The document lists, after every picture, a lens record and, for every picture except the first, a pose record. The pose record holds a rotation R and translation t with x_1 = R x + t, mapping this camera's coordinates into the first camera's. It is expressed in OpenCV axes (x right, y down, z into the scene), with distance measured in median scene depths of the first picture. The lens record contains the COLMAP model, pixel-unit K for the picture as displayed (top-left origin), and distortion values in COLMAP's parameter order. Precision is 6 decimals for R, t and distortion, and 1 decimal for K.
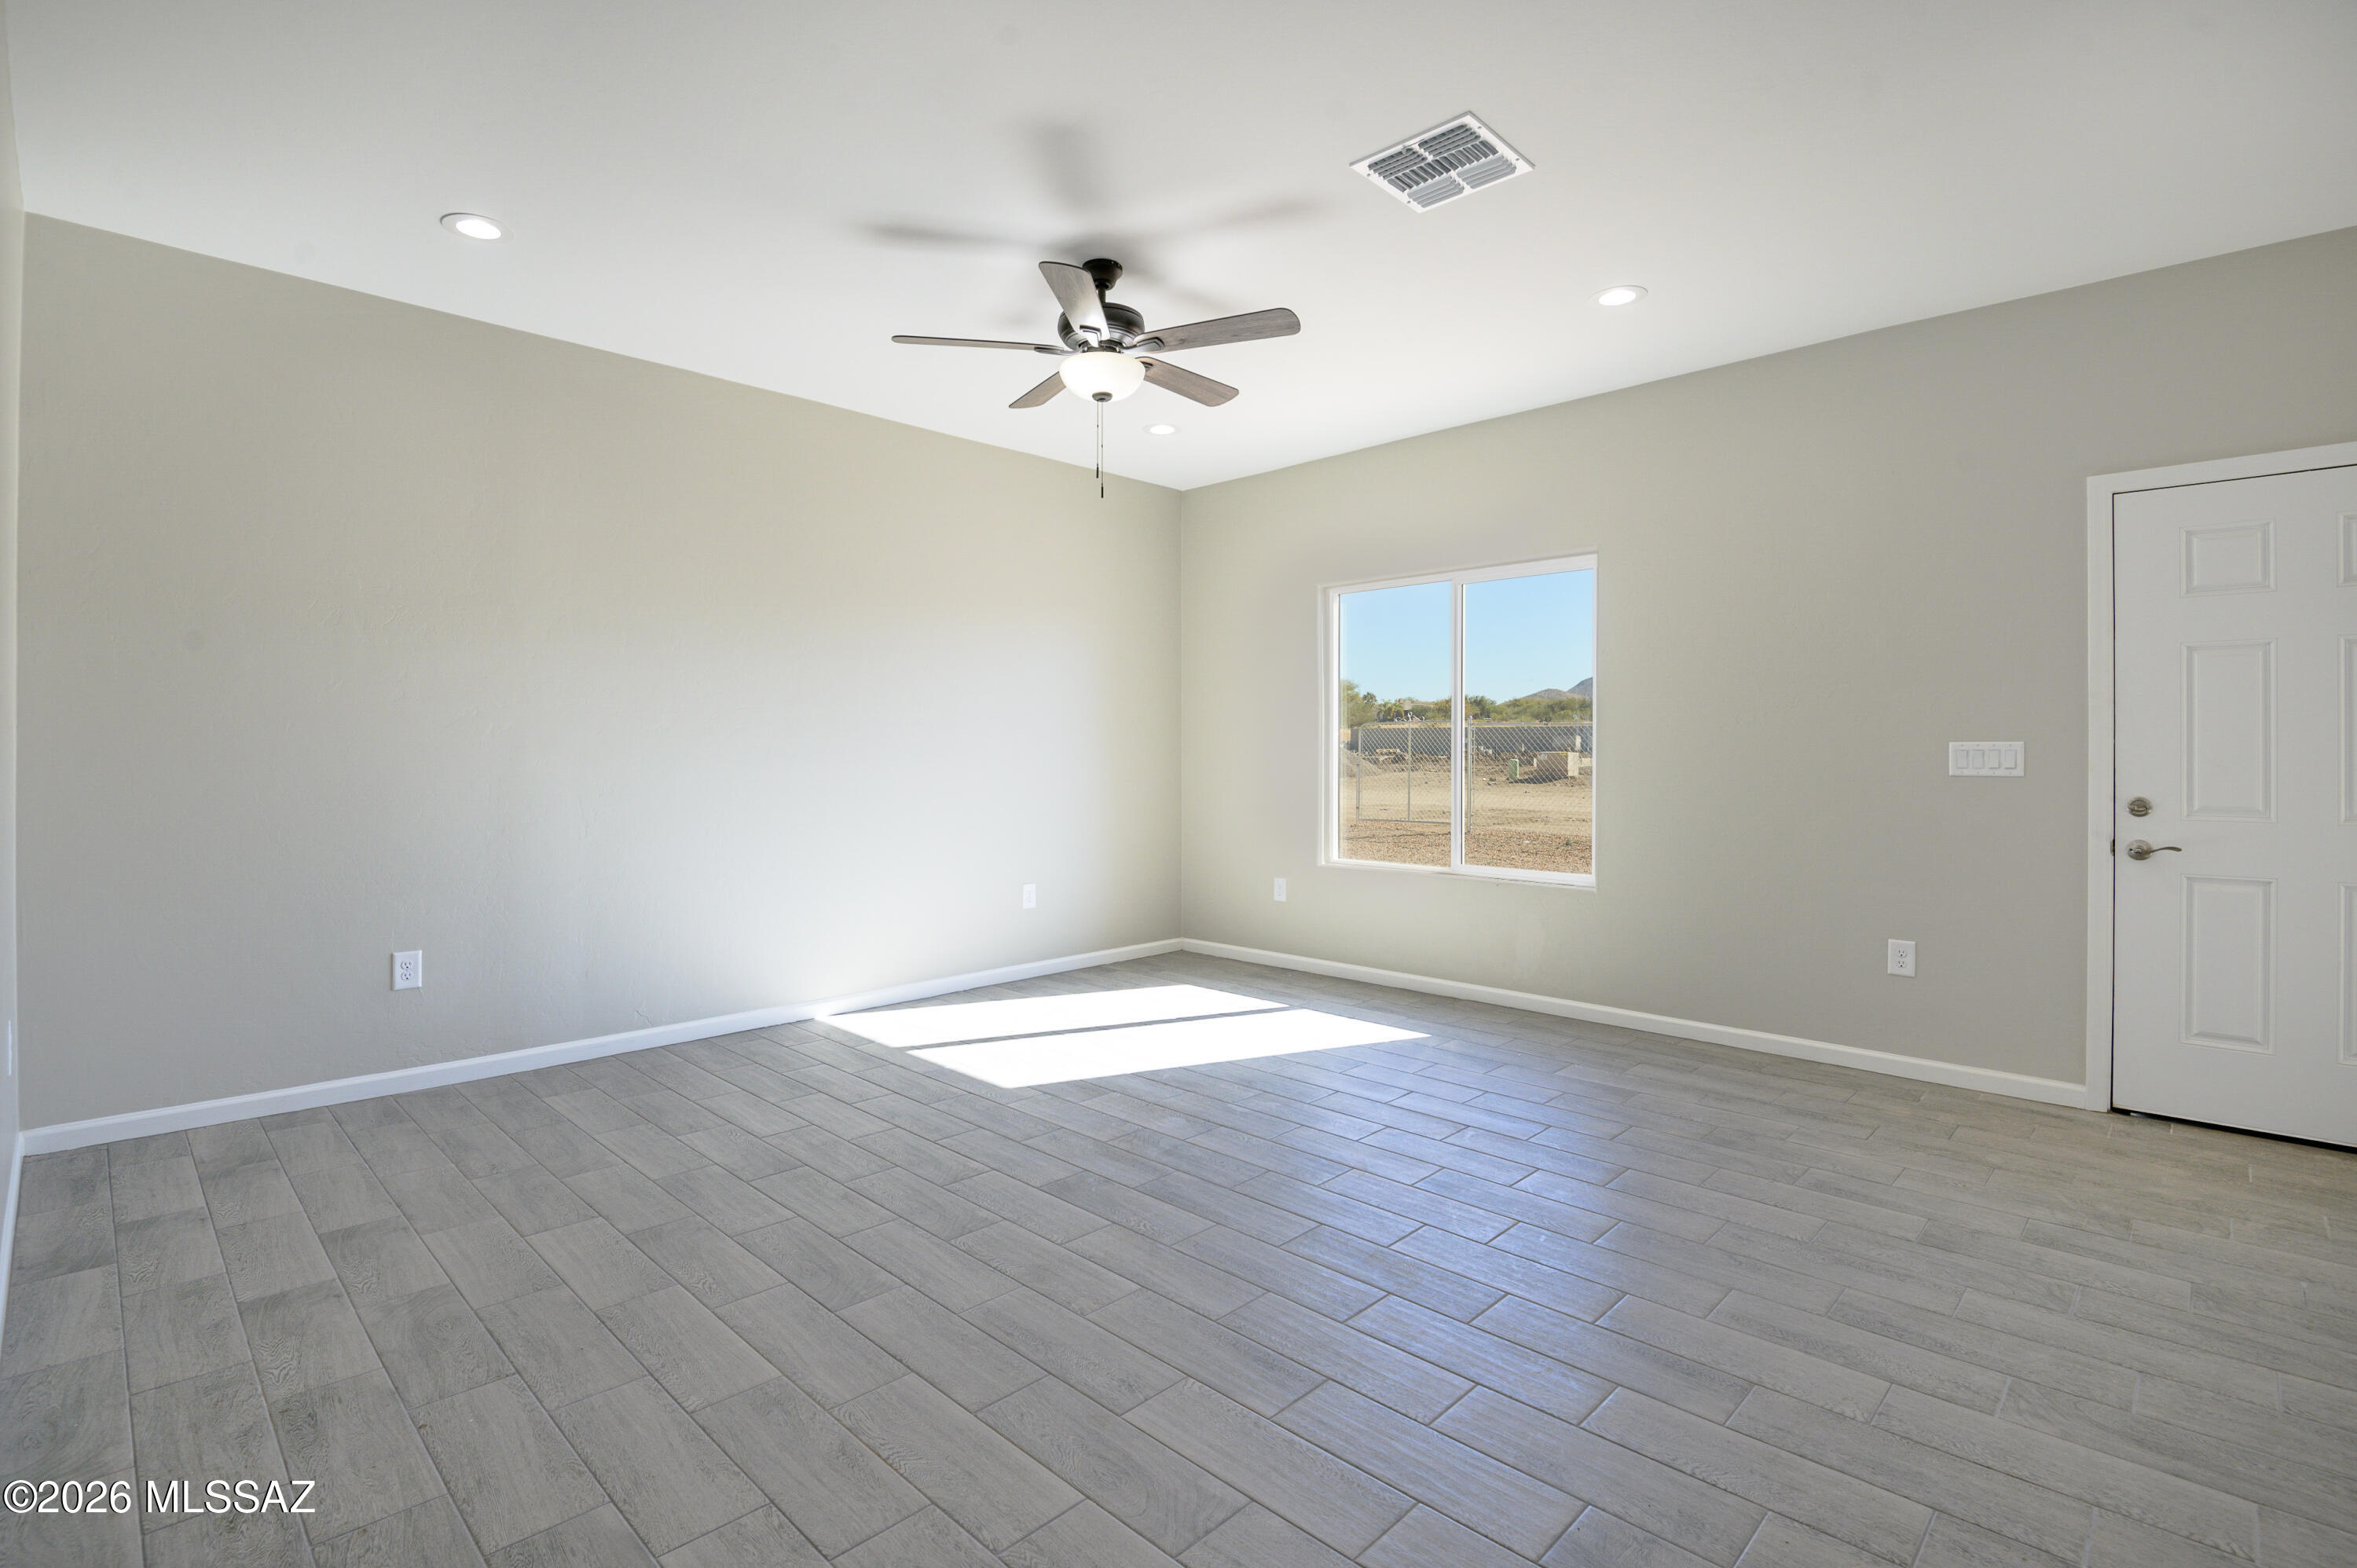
lens RADIAL K [[1097.3, 0, 1163.1], [0, 1097.3, 759.4], [0, 0, 1]] dist [-0.000803, -0.012838]
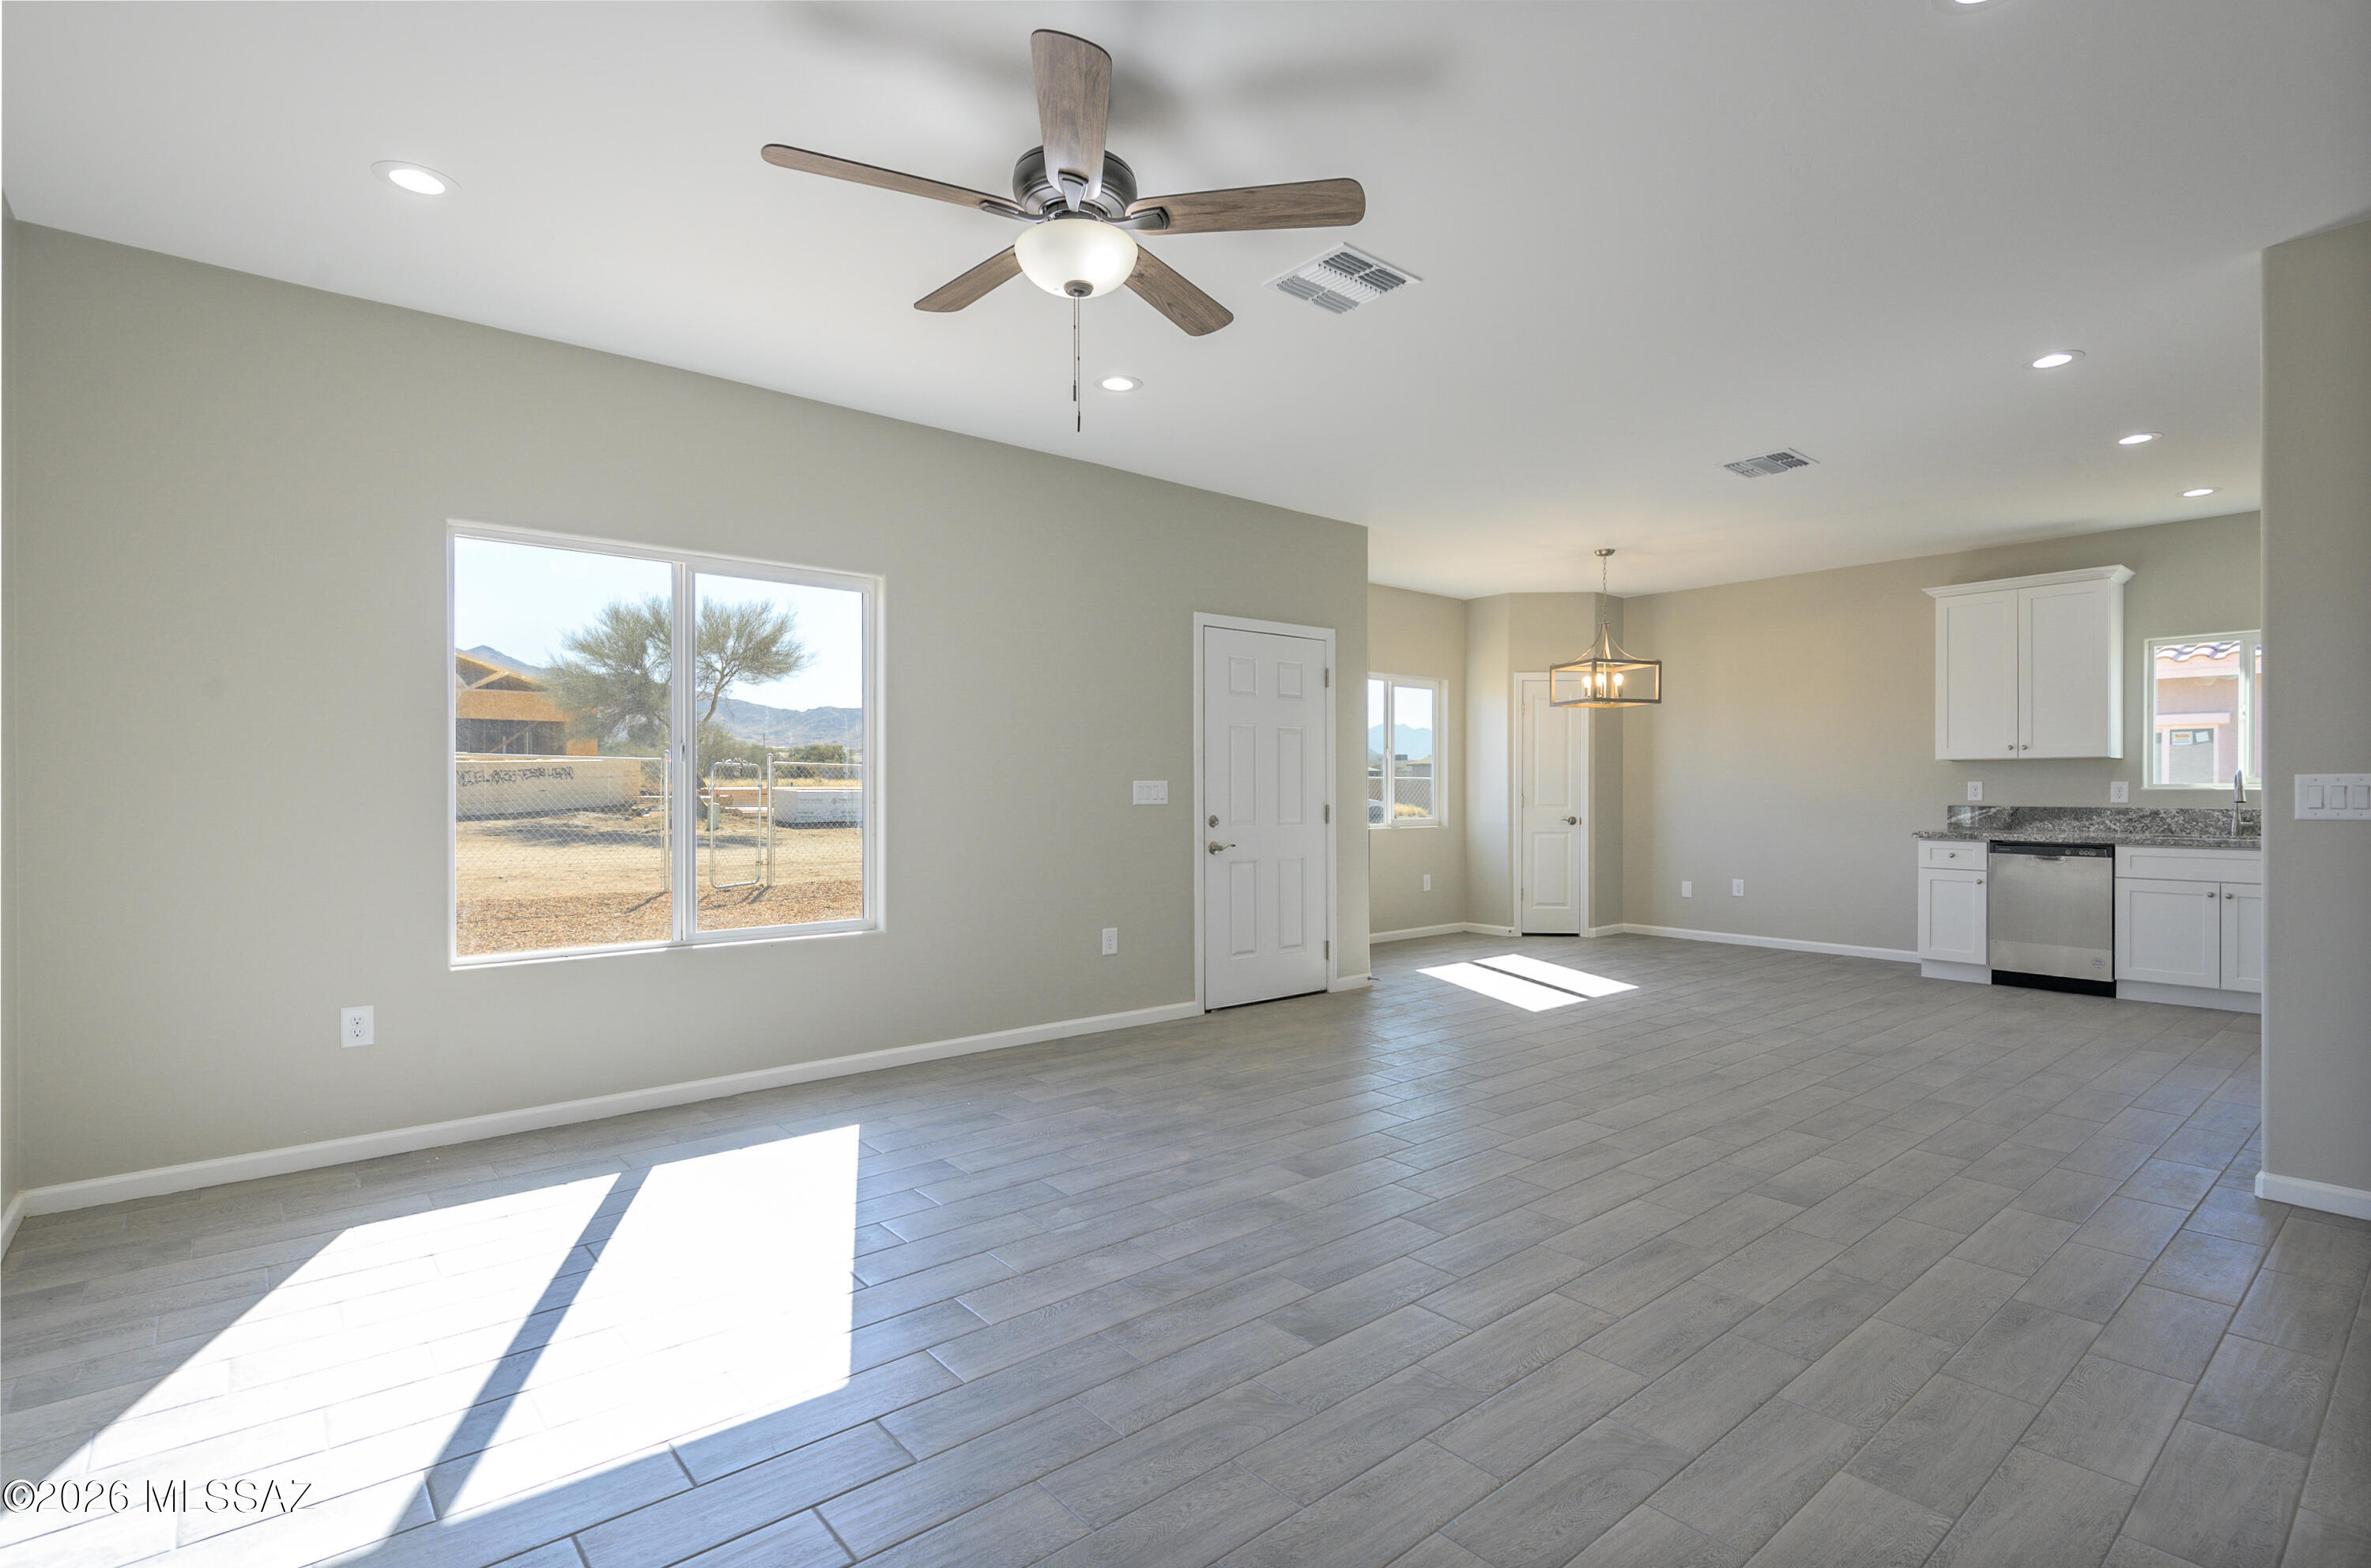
lens RADIAL K [[1127.3, 0, 1235.5], [0, 1127.3, 791.7], [0, 0, 1]] dist [0.016958, -0.018288]
pose [[0.071364, -0.006074, 0.997432, -0.796126], [0.007855, 0.999954, 0.005527, -0.009475], [-0.997419, 0.007440, 0.071409, 0.859972]]
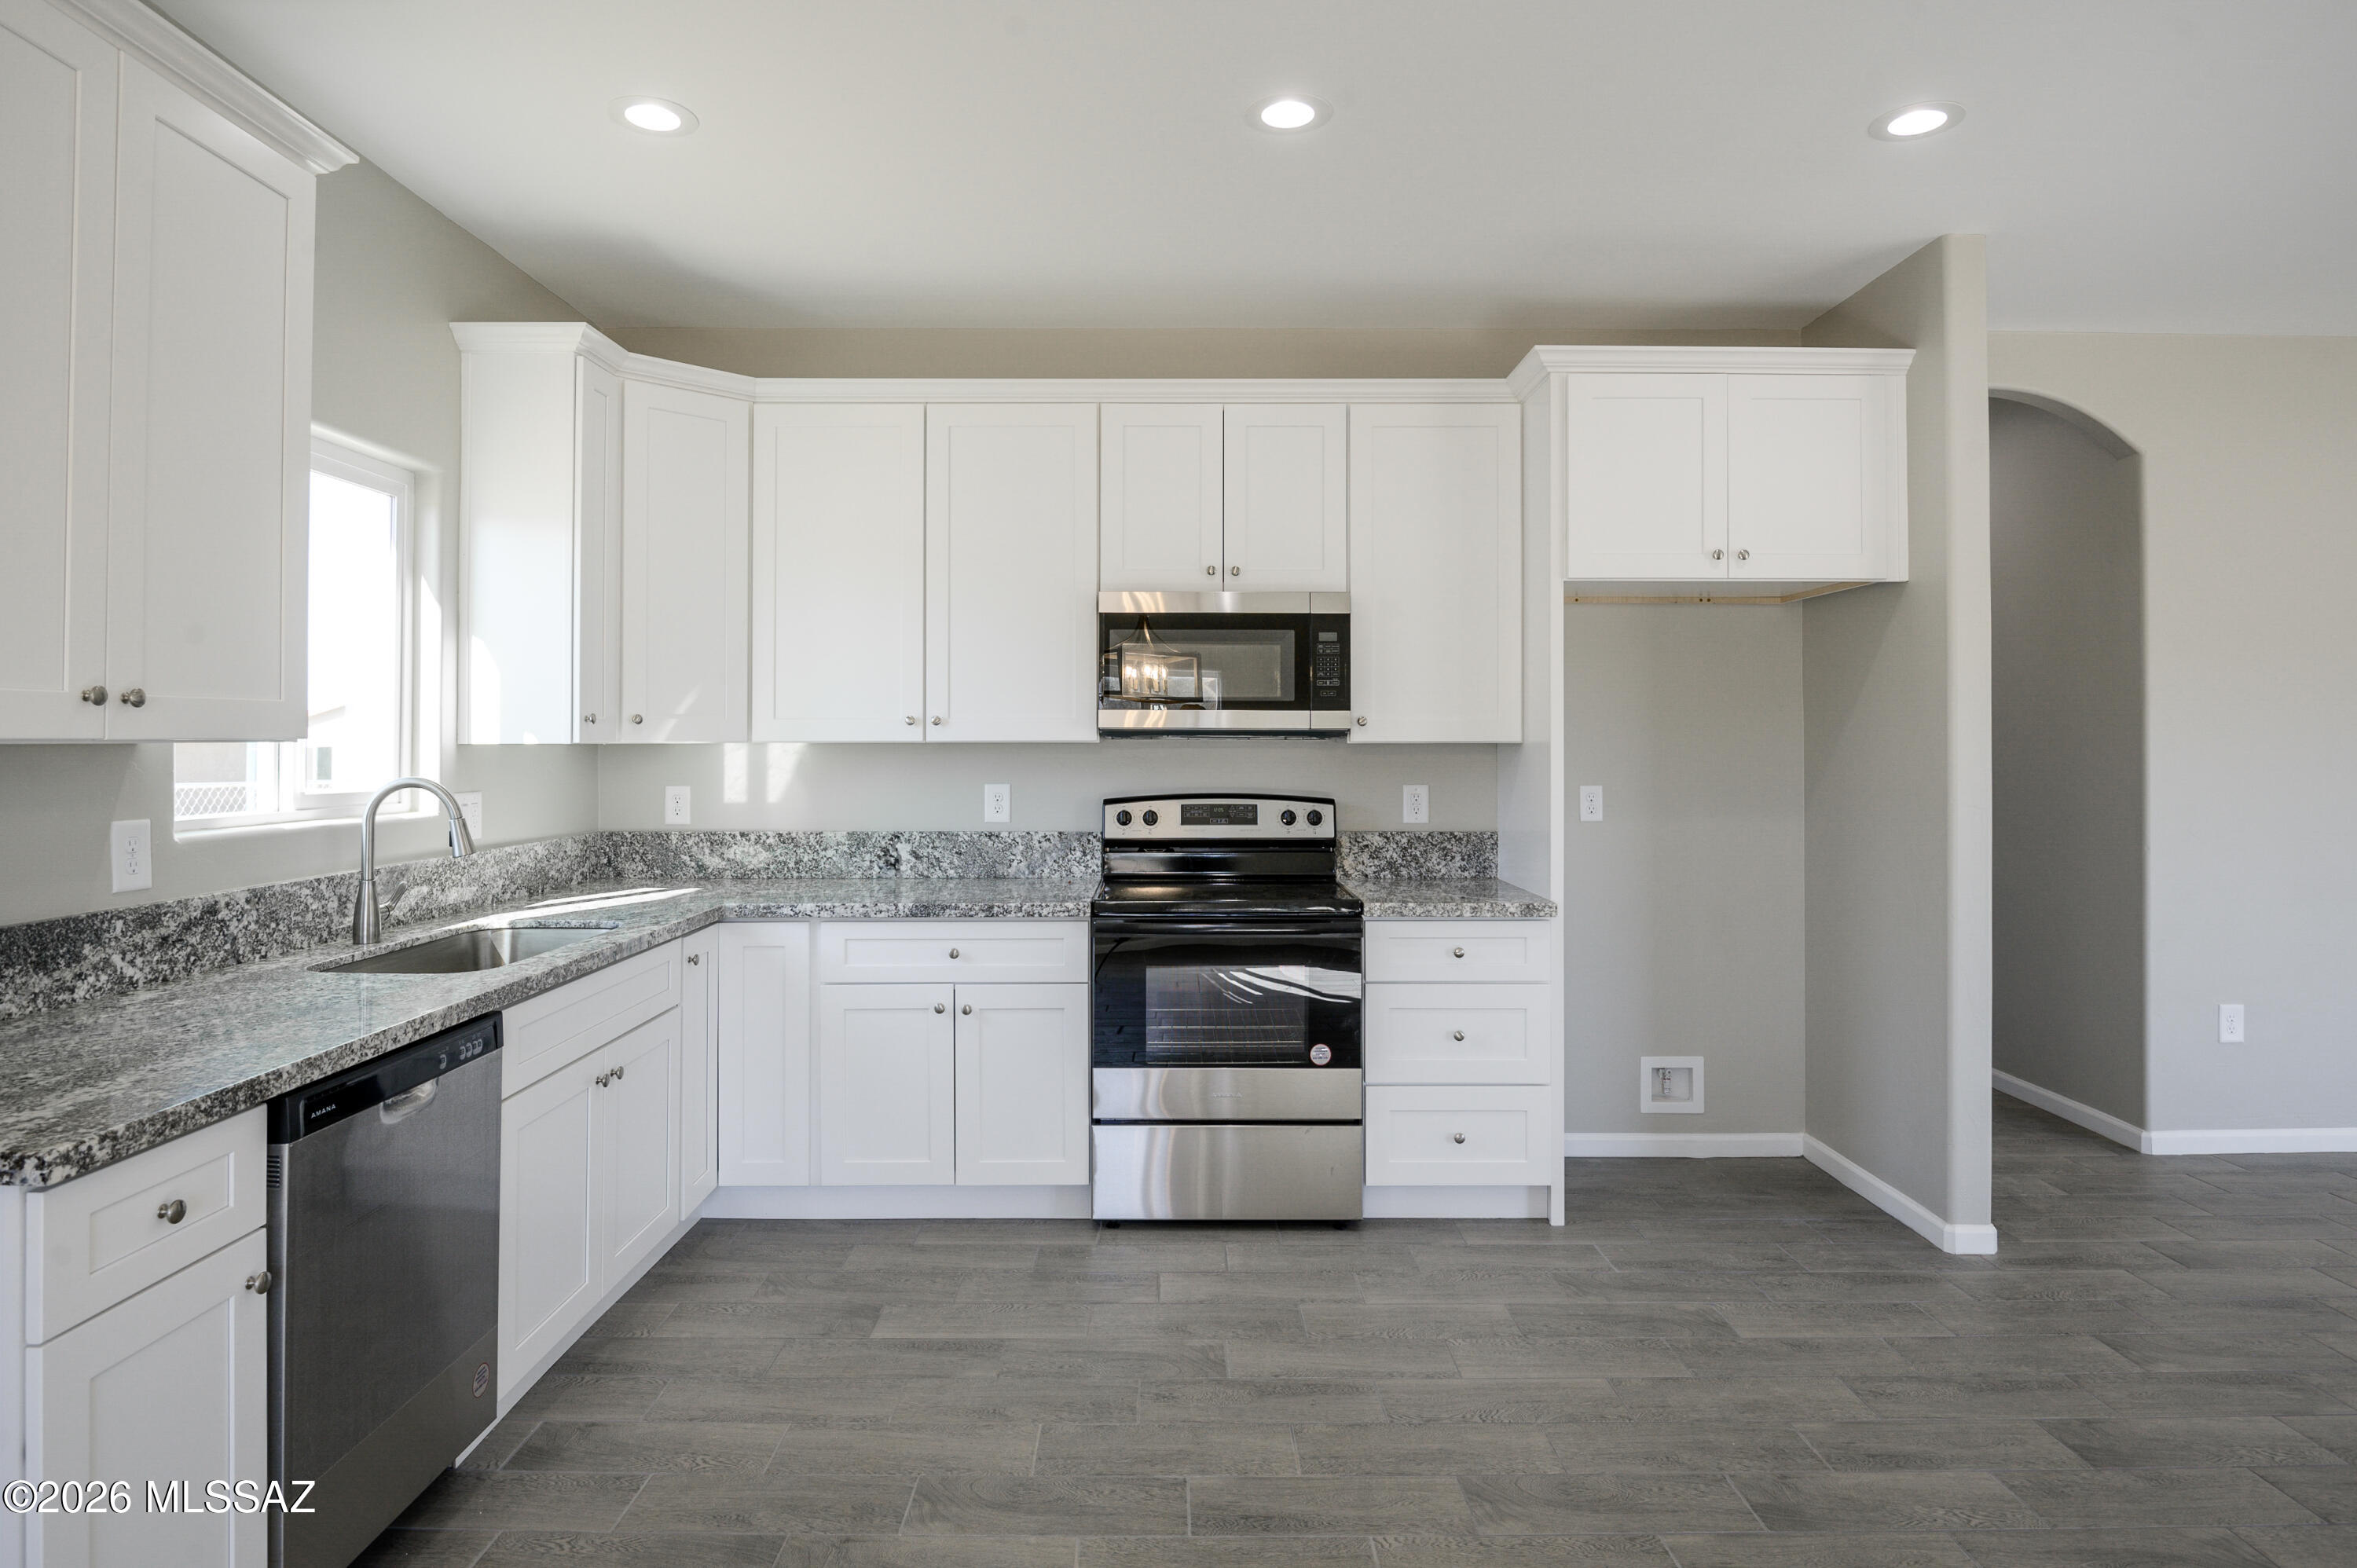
lens RADIAL K [[1279.9, 0, 1165.3], [0, 1279.9, 721.3], [0, 0, 1]] dist [-0.003813, -0.012902]
pose [[-0.710877, -0.014248, -0.703172, 1.348993], [-0.008292, 0.999895, -0.011877, -0.052449], [0.703267, -0.002613, -0.710921, 0.327224]]
